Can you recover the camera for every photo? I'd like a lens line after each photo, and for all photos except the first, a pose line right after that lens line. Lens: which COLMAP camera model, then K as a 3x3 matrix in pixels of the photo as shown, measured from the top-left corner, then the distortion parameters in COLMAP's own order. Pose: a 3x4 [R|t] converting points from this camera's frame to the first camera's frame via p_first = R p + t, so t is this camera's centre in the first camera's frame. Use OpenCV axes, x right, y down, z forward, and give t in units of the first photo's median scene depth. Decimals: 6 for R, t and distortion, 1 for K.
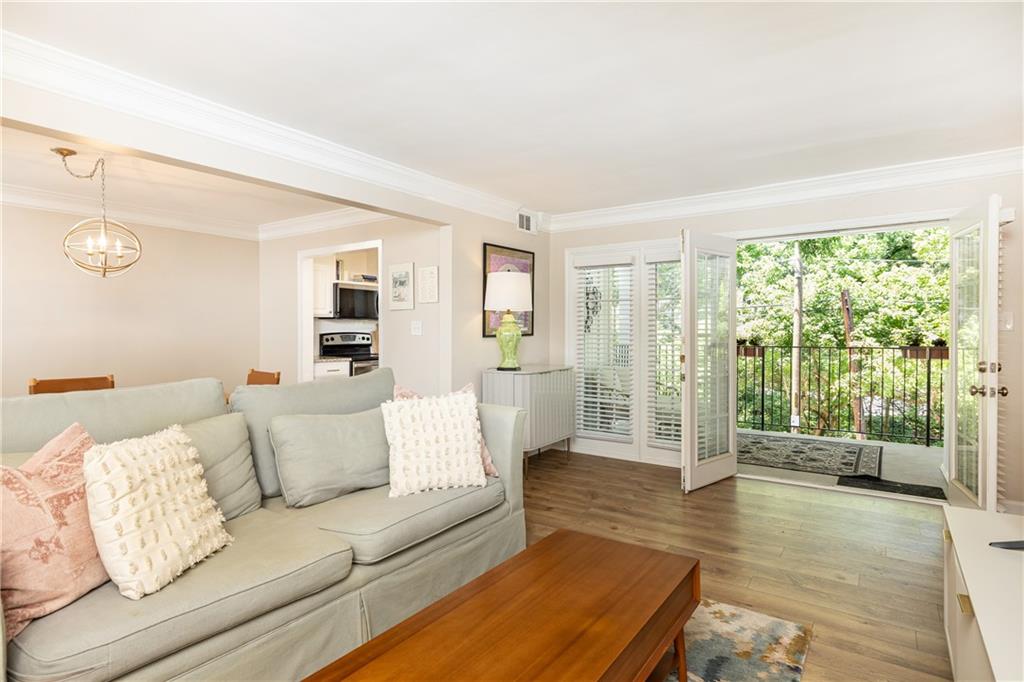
lens RADIAL K [[527.3, 0, 514.4], [0, 527.3, 334.4], [0, 0, 1]] dist [0.000025, 0.000114]
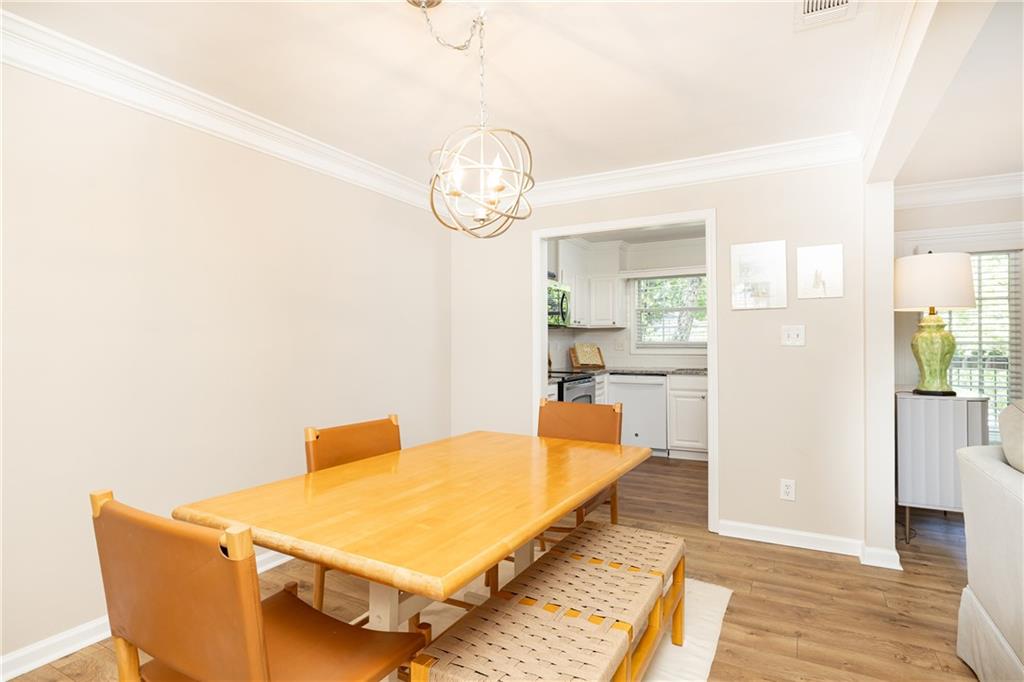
lens RADIAL K [[513.7, 0, 512.0], [0, 513.7, 341.0], [0, 0, 1]] dist [0.000520, 0.000274]
pose [[0.994980, -0.004078, 0.099994, -0.642988], [0.005340, 0.999909, -0.012350, 0.001565], [-0.099935, 0.012822, 0.994911, 0.384729]]
